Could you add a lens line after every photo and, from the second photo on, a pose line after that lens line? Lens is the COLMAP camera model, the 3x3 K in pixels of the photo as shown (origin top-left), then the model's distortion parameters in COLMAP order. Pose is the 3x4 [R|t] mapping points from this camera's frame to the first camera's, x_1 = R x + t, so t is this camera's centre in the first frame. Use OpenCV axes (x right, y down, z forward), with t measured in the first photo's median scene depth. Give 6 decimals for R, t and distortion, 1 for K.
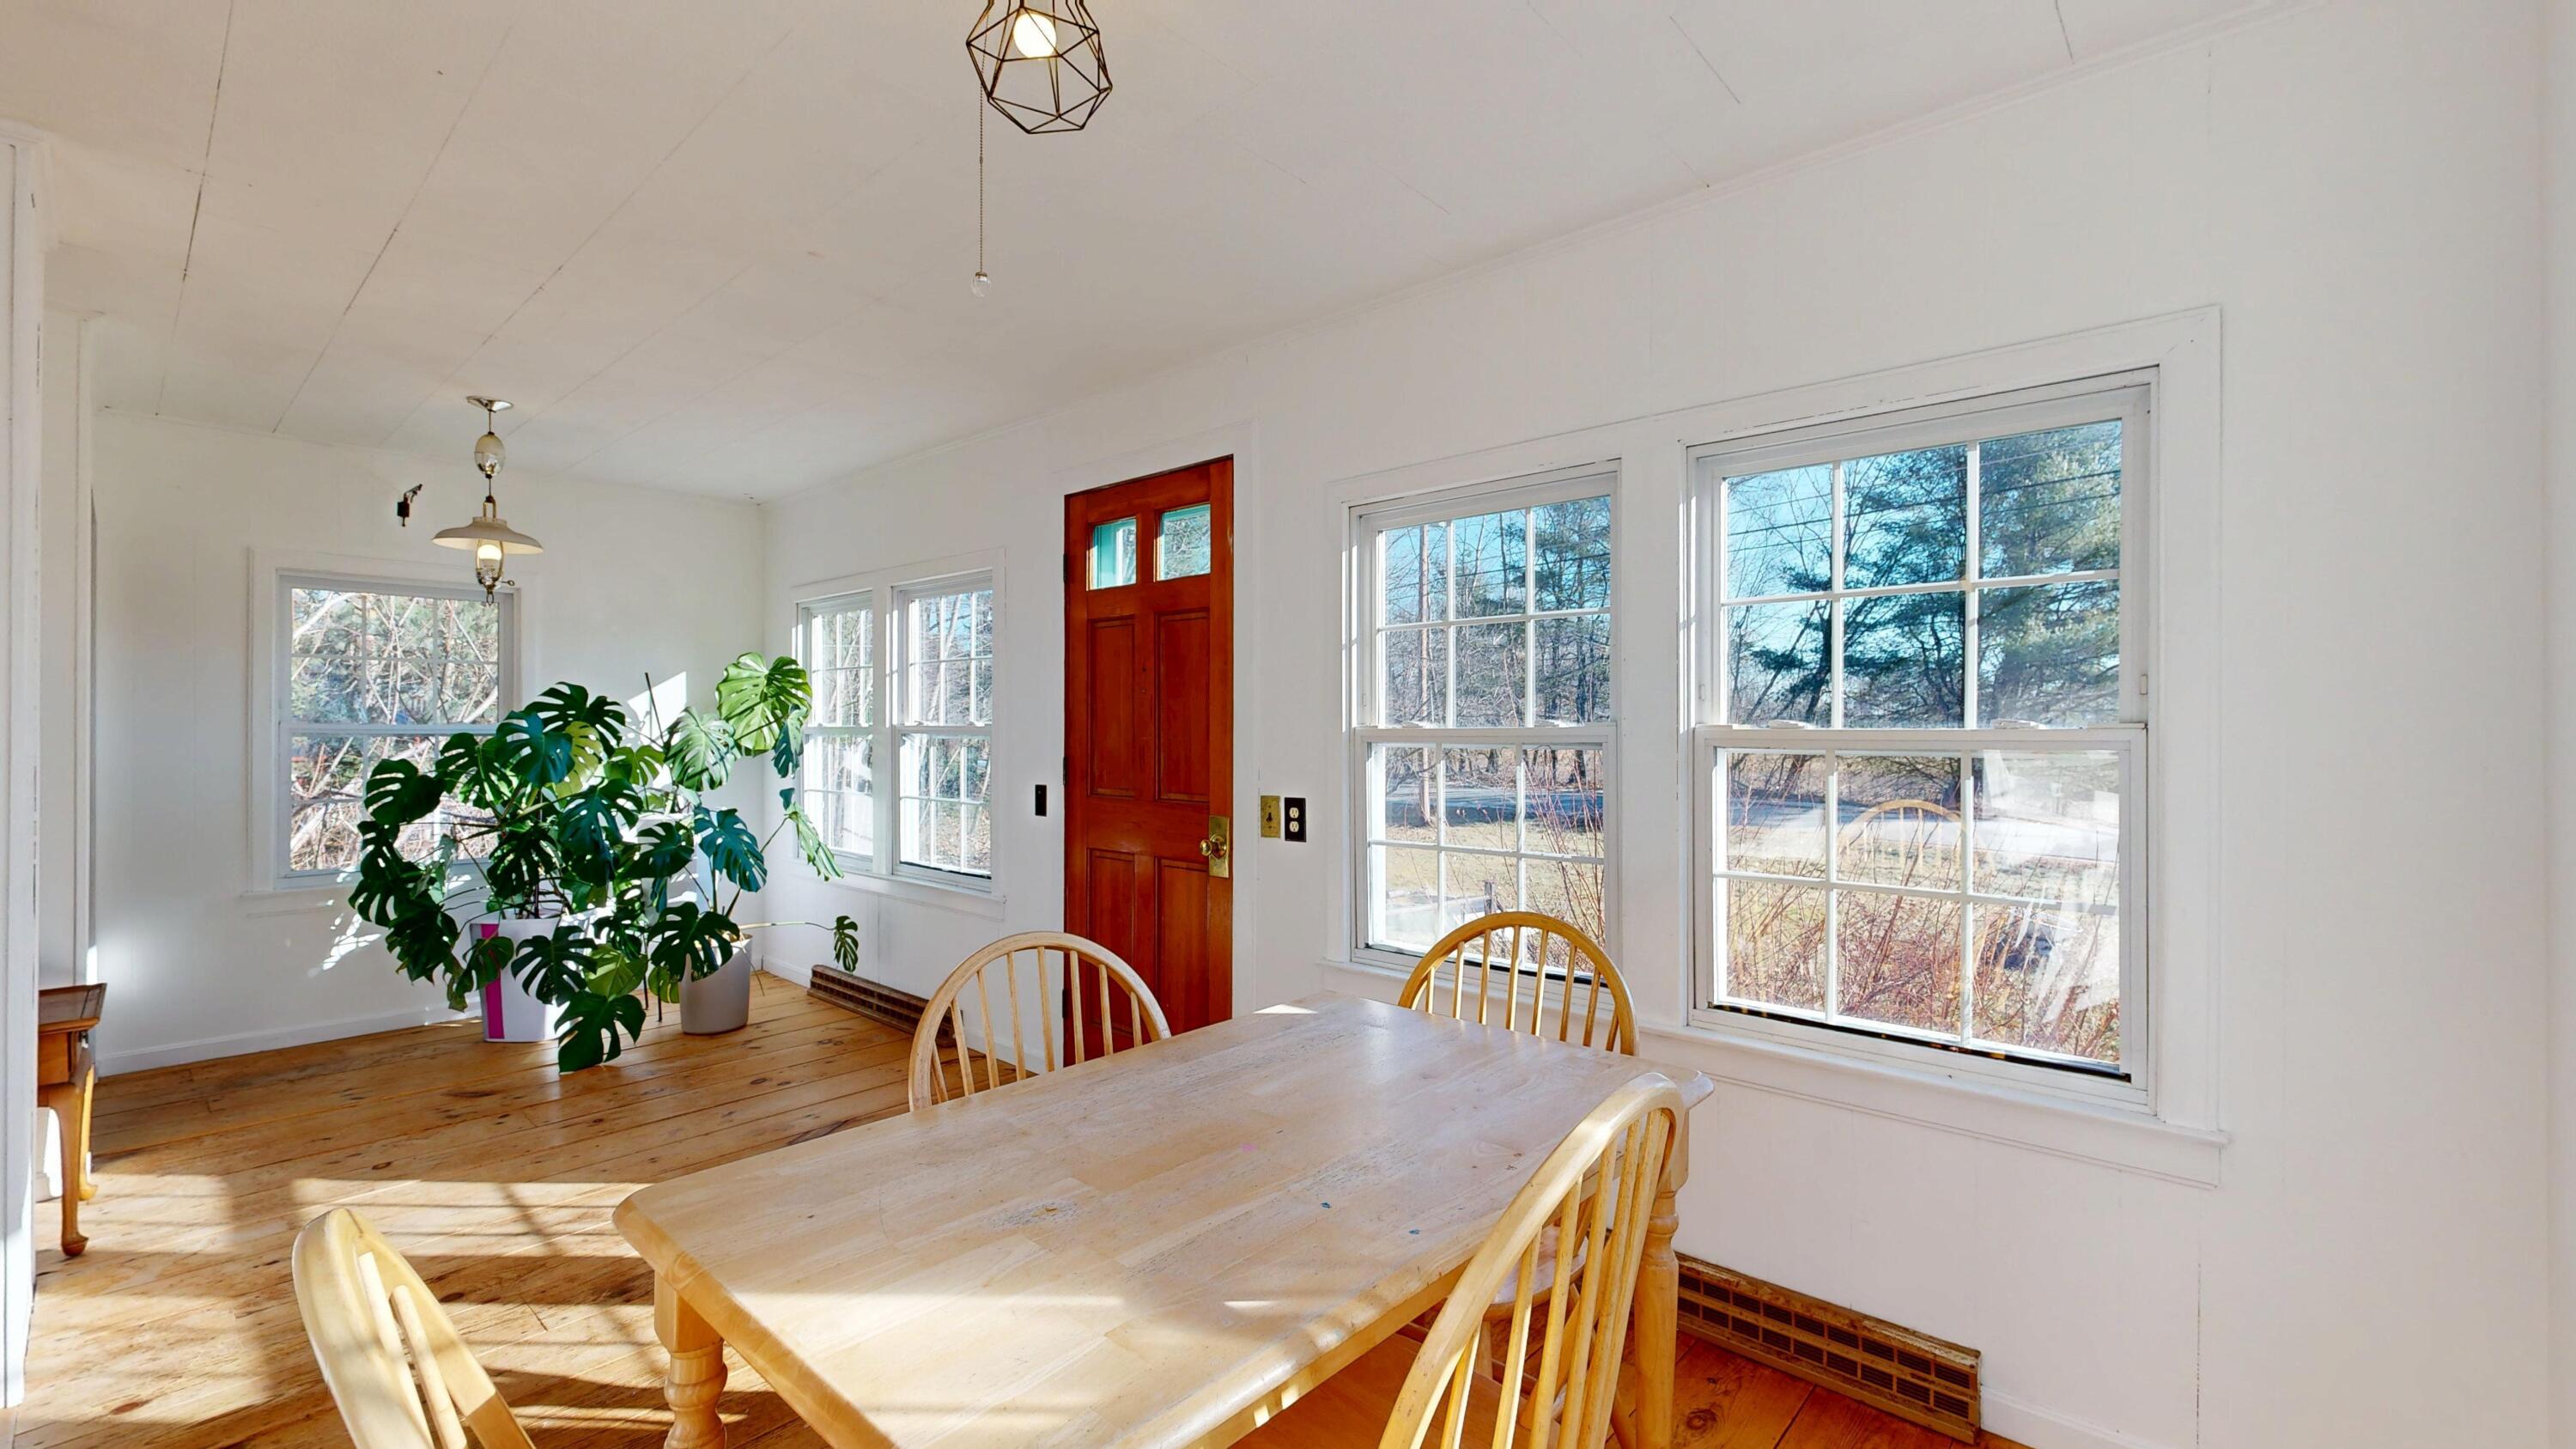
lens RADIAL K [[1073.8, 0, 1284.5], [0, 1073.8, 729.6], [0, 0, 1]] dist [0.000205, -0.000207]
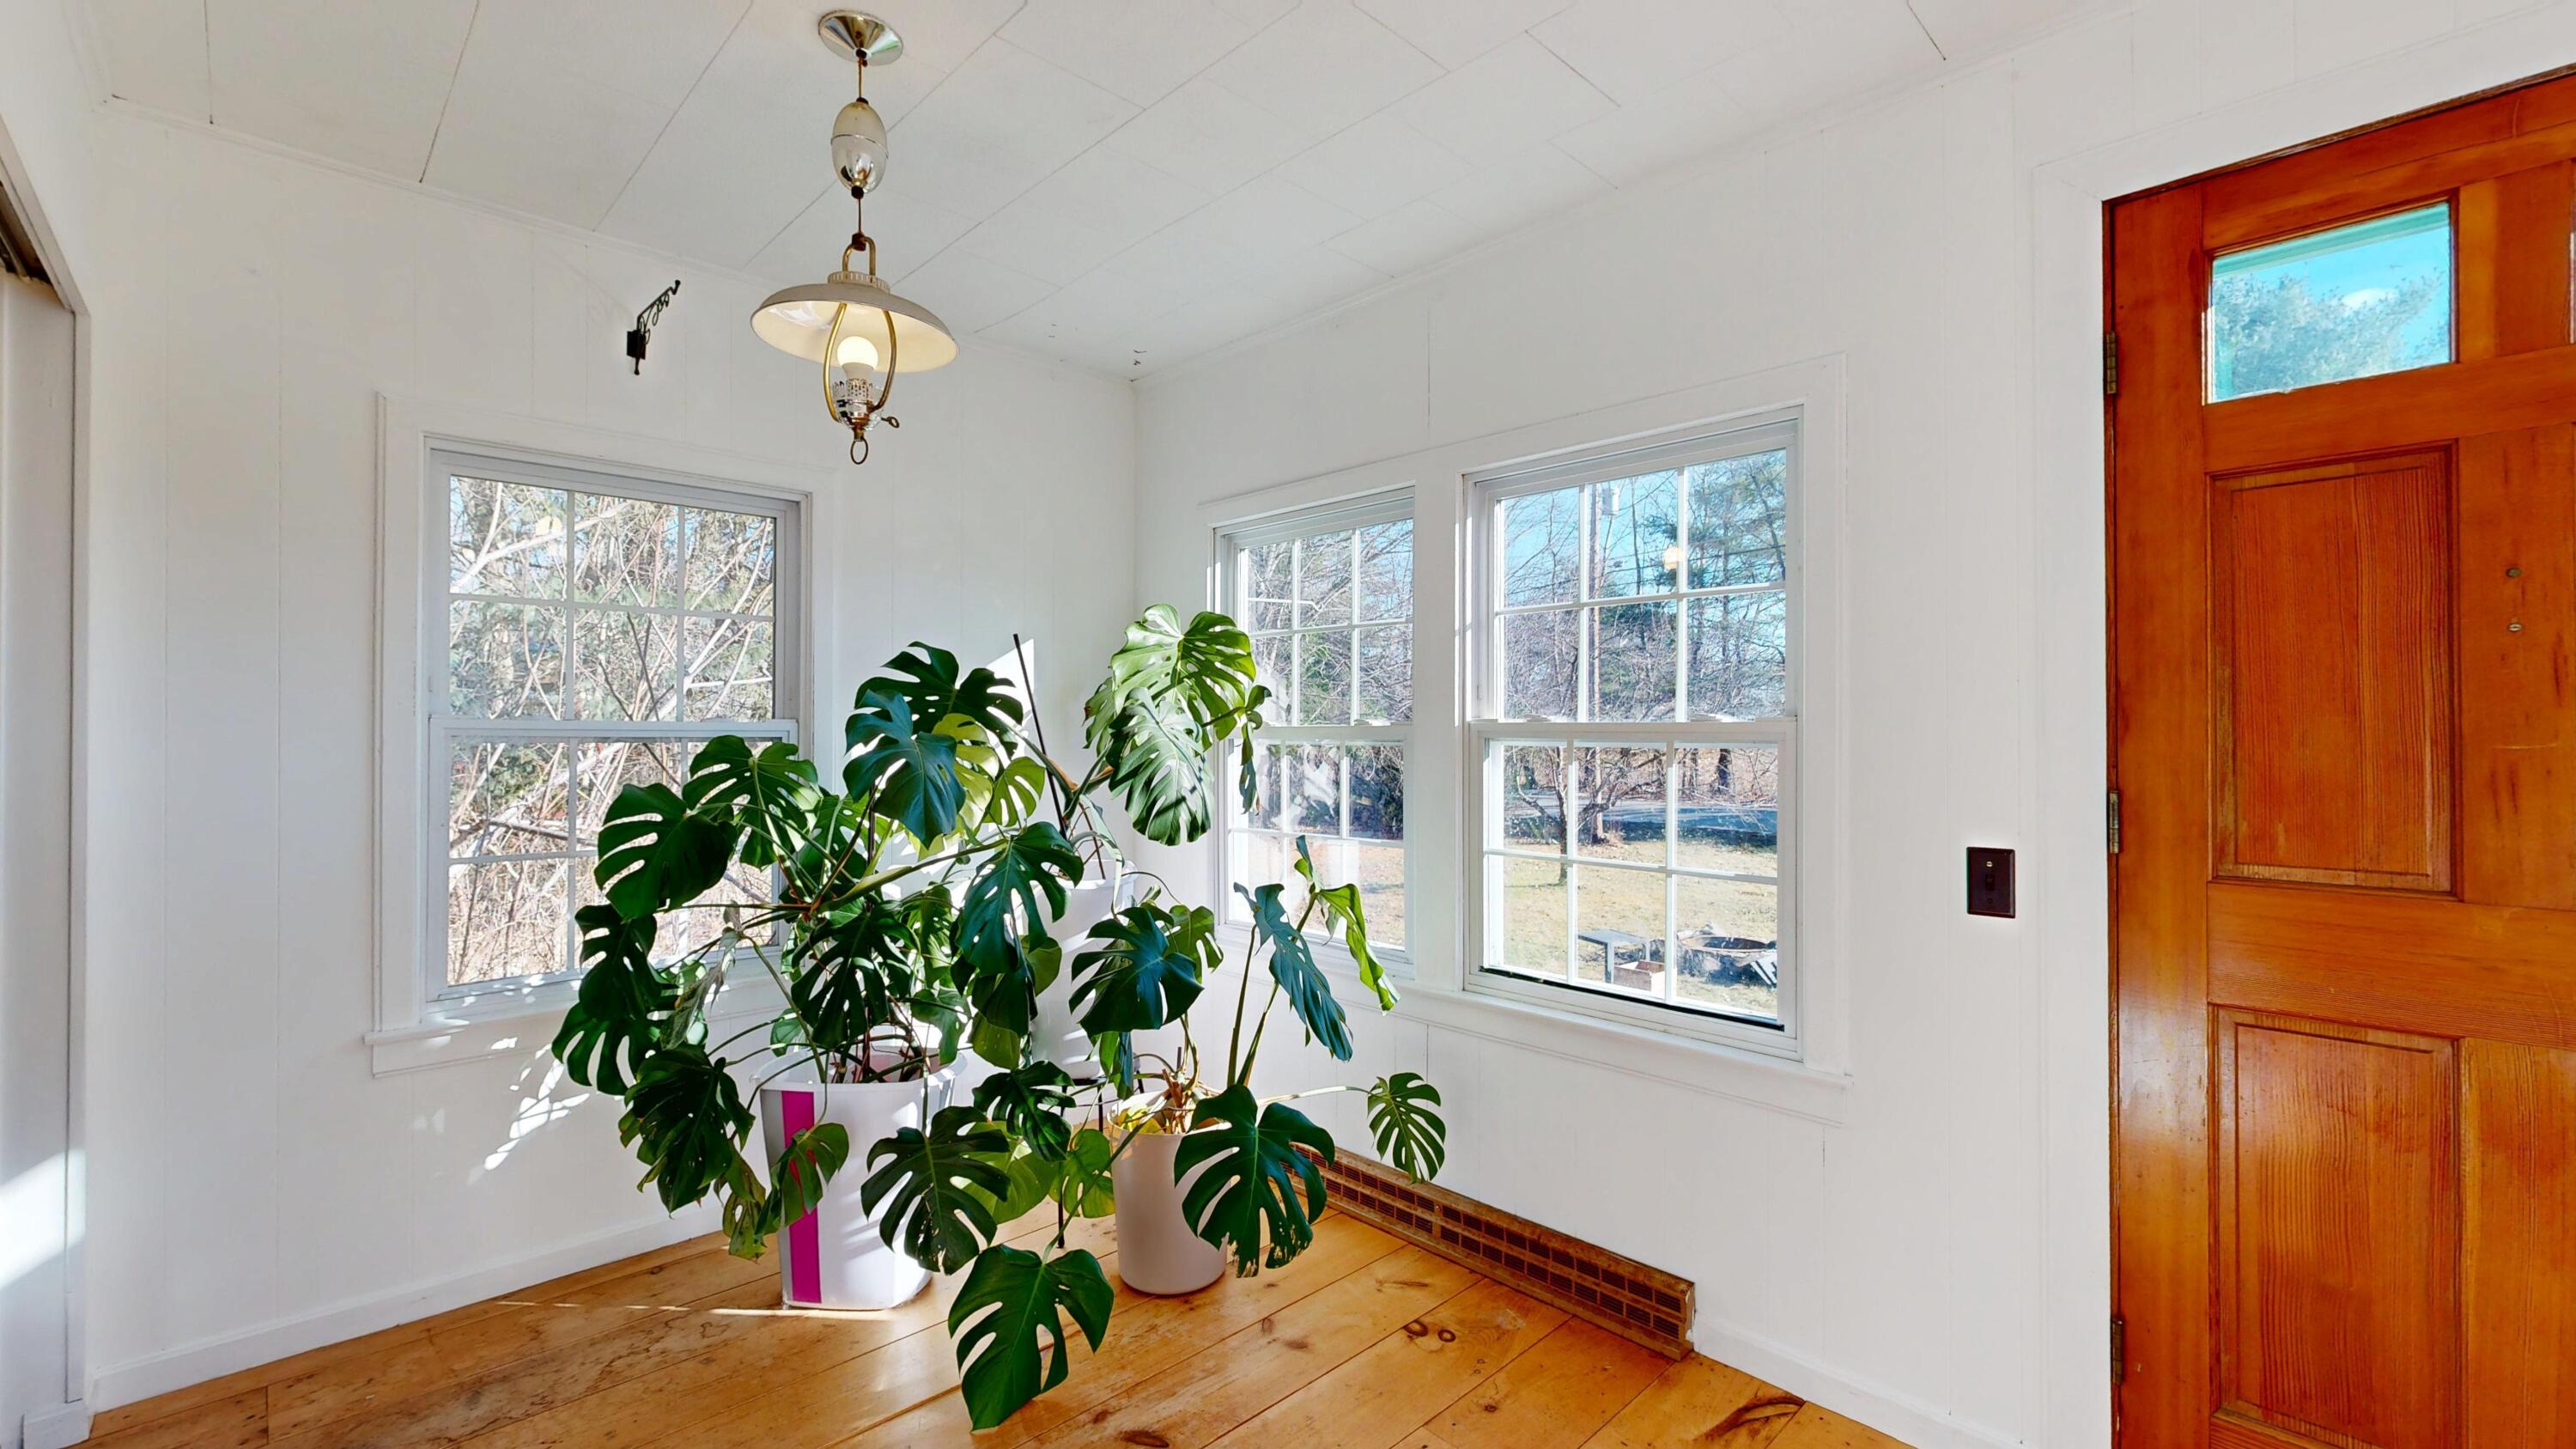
lens RADIAL K [[1073.8, 0, 1284.5], [0, 1073.8, 729.6], [0, 0, 1]] dist [0.000205, -0.000207]
pose [[0.997659, 0.000315, -0.068384, -0.481055], [-0.000881, 0.999966, -0.008254, 0.004830], [0.068379, 0.008295, 0.997625, 0.500374]]
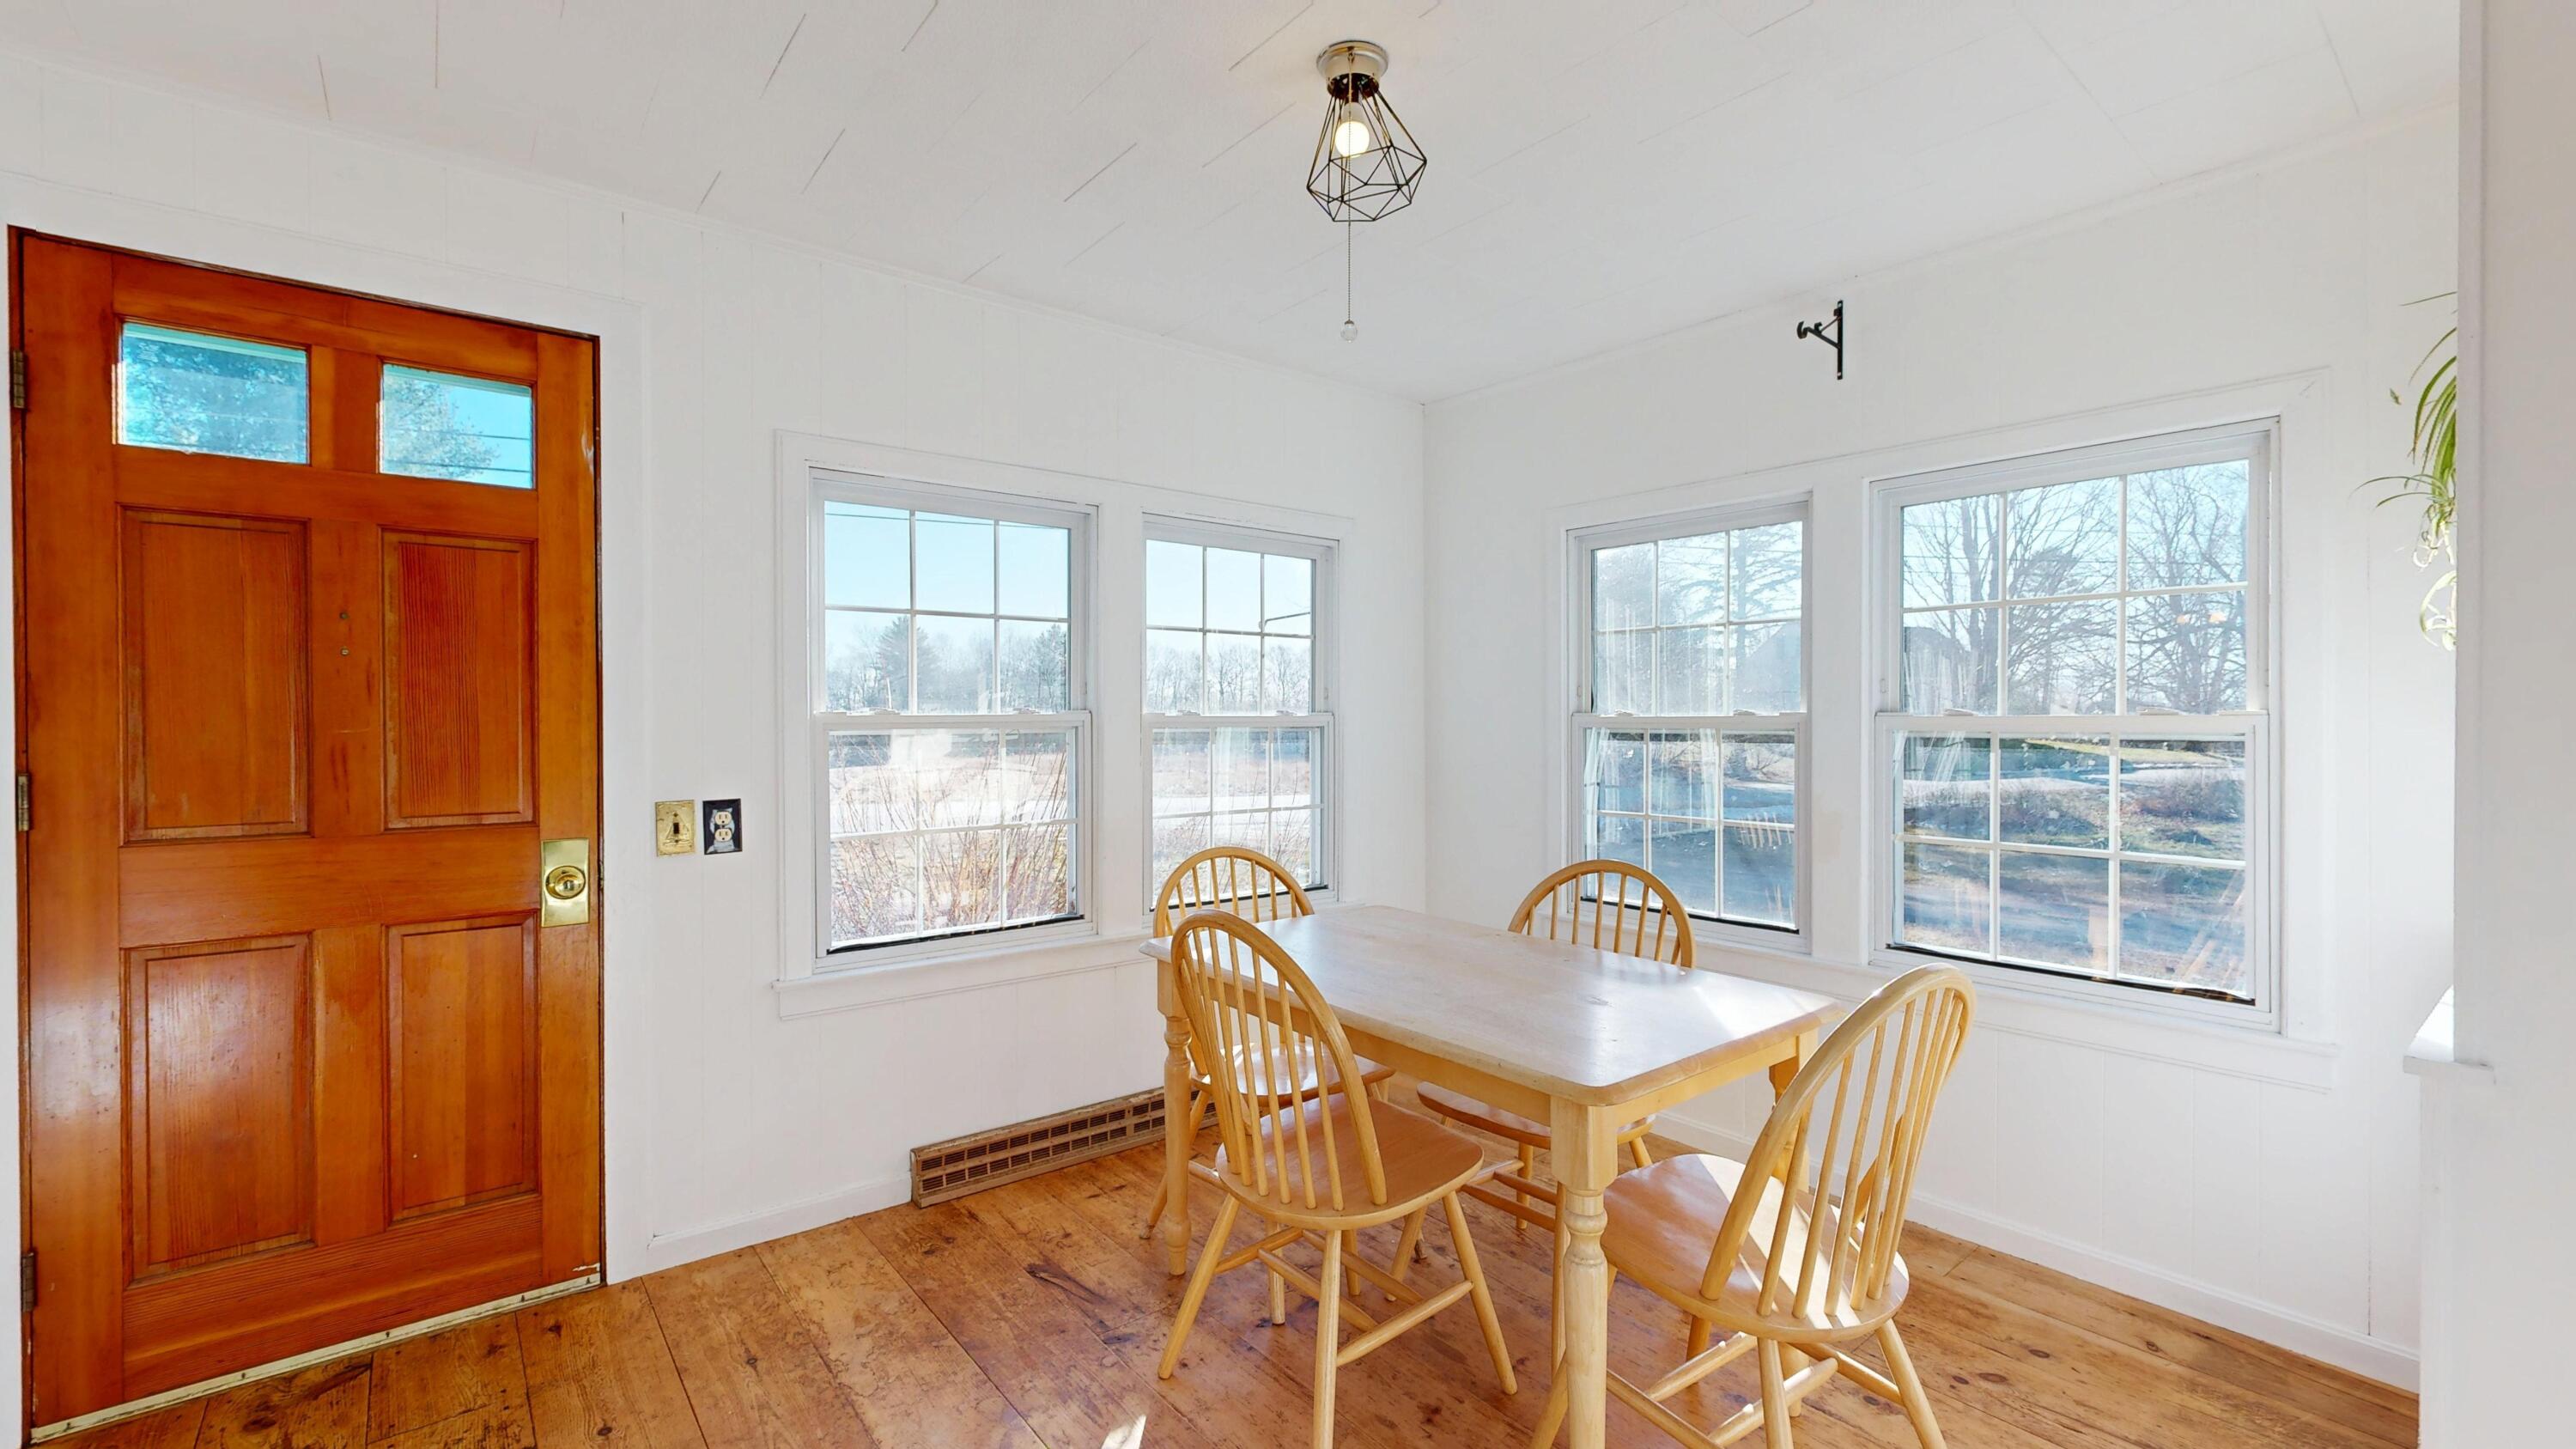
lens RADIAL K [[1073.8, 0, 1284.5], [0, 1073.8, 729.6], [0, 0, 1]] dist [0.000205, -0.000207]
pose [[0.104995, -0.004634, 0.994462, -0.578877], [0.005729, 0.999975, 0.004054, 0.007035], [-0.994456, 0.005272, 0.105019, 0.366572]]
